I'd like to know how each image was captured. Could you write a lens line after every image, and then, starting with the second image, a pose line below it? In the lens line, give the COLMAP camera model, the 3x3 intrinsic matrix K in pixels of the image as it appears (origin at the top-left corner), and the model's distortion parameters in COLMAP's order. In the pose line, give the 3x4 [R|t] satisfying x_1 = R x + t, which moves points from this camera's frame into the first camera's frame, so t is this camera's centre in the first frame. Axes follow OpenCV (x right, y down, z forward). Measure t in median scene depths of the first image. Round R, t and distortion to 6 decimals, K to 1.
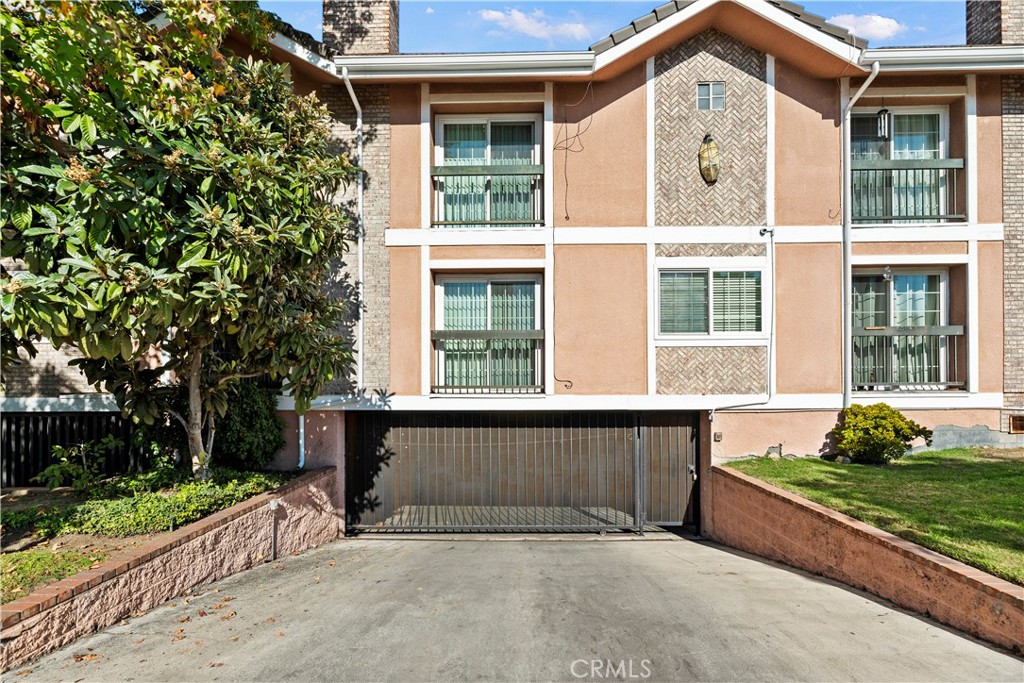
lens RADIAL K [[438.0, 0, 509.8], [0, 438.0, 380.2], [0, 0, 1]] dist [-0.006658, 0.000621]
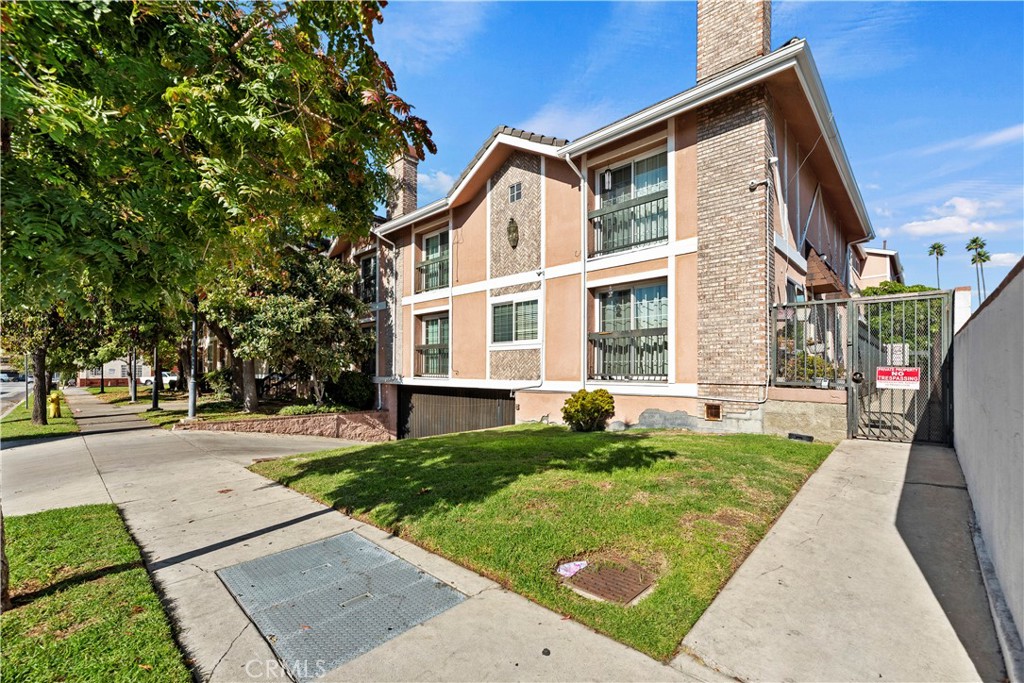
lens RADIAL K [[438.0, 0, 523.6], [0, 438.0, 363.1], [0, 0, 1]] dist [-0.006658, 0.000621]
pose [[0.743984, -0.004966, -0.668179, 1.552260], [-0.005523, 0.999893, -0.013580, -0.007205], [0.668175, 0.013794, 0.743877, -0.162443]]
